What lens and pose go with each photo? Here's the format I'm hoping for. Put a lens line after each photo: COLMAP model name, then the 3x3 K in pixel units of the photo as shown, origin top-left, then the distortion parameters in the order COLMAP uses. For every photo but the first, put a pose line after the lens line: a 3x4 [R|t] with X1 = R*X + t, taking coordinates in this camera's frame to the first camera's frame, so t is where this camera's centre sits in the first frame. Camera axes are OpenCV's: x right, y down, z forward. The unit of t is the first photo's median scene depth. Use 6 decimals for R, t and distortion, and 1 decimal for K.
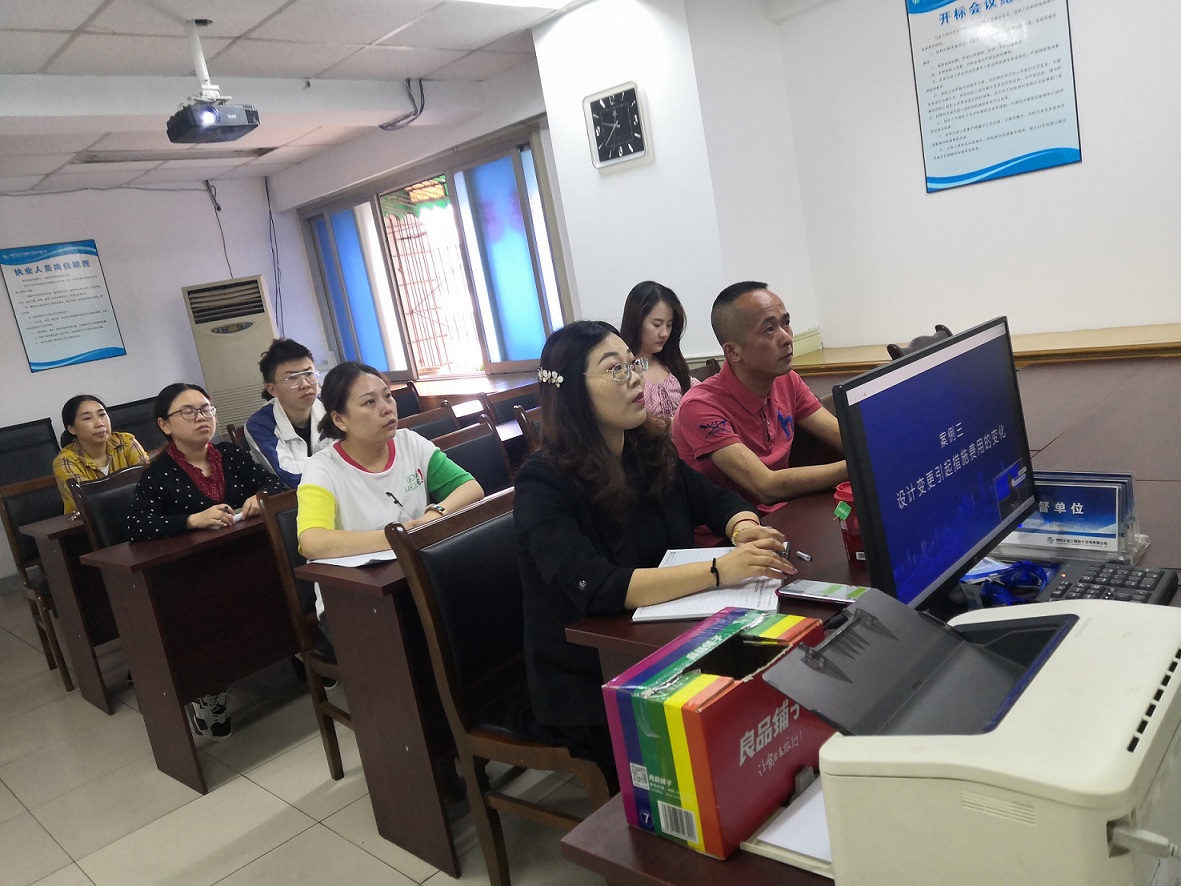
lens RADIAL K [[914.2, 0, 590.5], [0, 914.2, 443.0], [0, 0, 1]] dist [-0.004048, 0.000857]
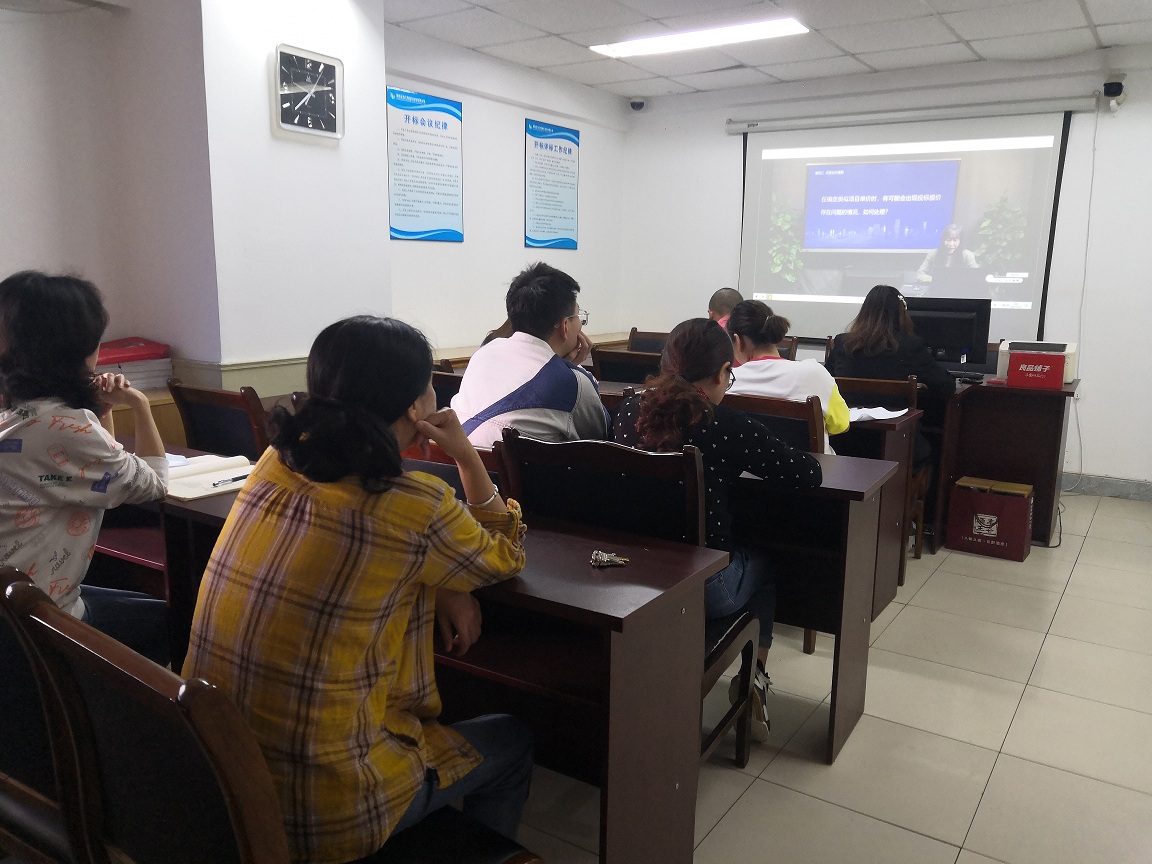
lens RADIAL K [[891.8, 0, 576.0], [0, 891.8, 432.0], [0, 0, 1]] dist [-0.004048, 0.000857]
pose [[-0.177433, -0.005554, 0.984117, -0.943958], [0.196073, 0.979737, 0.040880, -0.001982], [-0.964403, 0.200212, -0.172748, 1.023244]]
